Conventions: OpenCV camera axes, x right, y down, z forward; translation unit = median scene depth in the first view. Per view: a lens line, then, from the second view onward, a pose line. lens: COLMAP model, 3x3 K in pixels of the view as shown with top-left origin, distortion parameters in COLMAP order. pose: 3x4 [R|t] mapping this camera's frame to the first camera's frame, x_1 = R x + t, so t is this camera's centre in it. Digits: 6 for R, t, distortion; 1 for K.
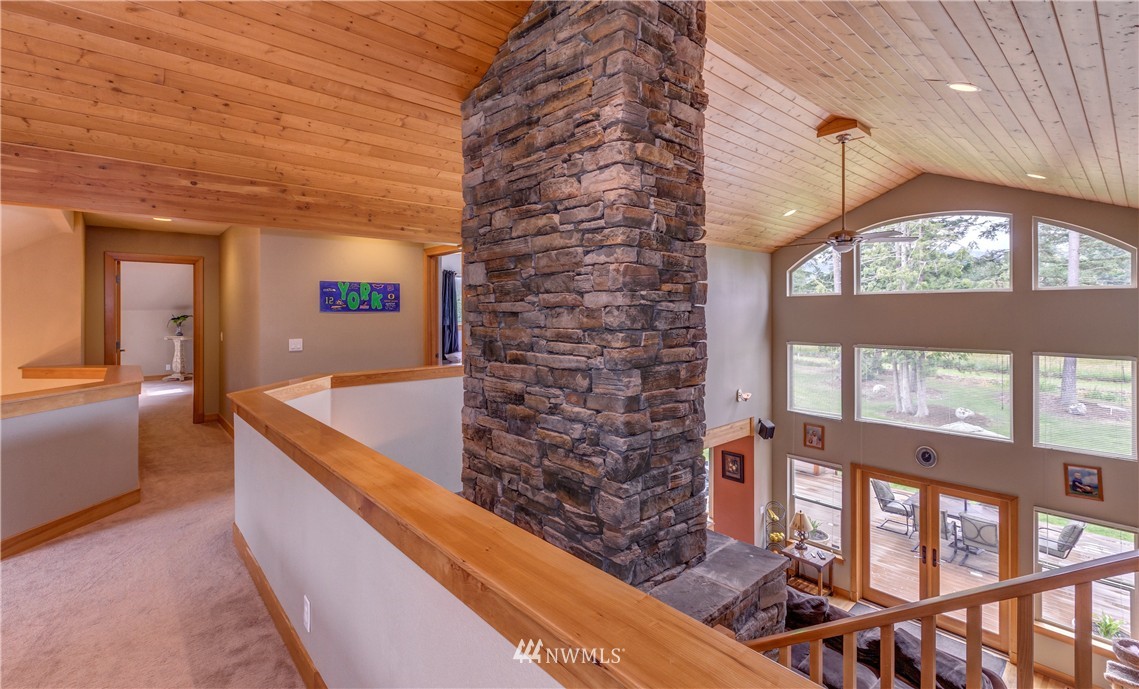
lens RADIAL K [[513.0, 0, 561.4], [0, 513.0, 306.7], [0, 0, 1]] dist [-0.001763, 0.000169]
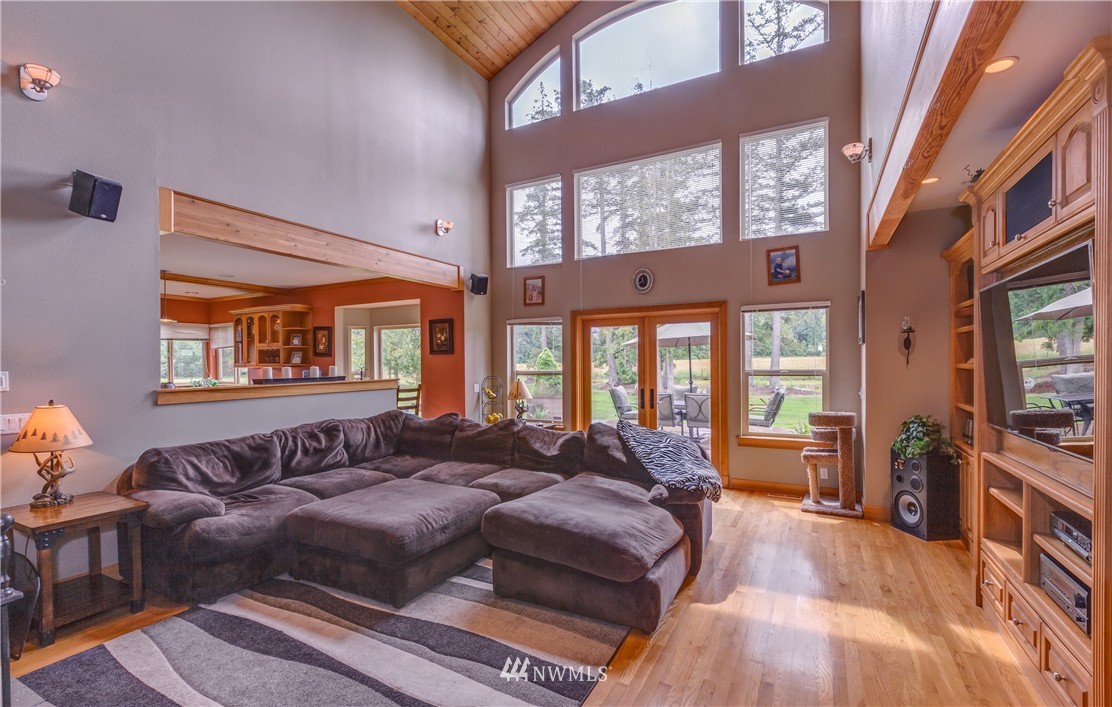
lens RADIAL K [[502.7, 0, 552.8], [0, 502.7, 369.2], [0, 0, 1]] dist [-0.002206, 0.000569]
pose [[0.934043, -0.010021, 0.357020, 0.239361], [0.005076, 0.999878, 0.014783, 0.386711], [-0.357124, -0.011996, 0.933980, 0.235188]]
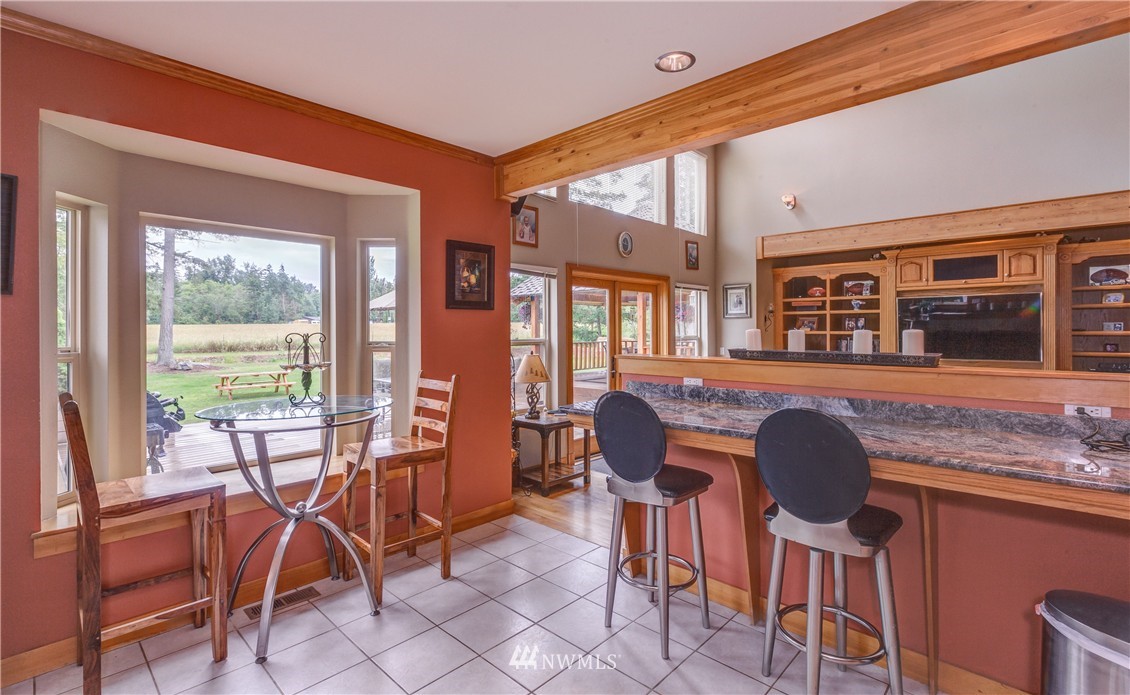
lens RADIAL K [[509.0, 0, 573.9], [0, 509.0, 330.9], [0, 0, 1]] dist [-0.001763, 0.000169]
pose [[-0.100574, 0.000577, 0.994929, -0.096021], [-0.003136, 0.999995, -0.000897, 0.392740], [-0.994925, -0.003210, -0.100572, 1.055147]]
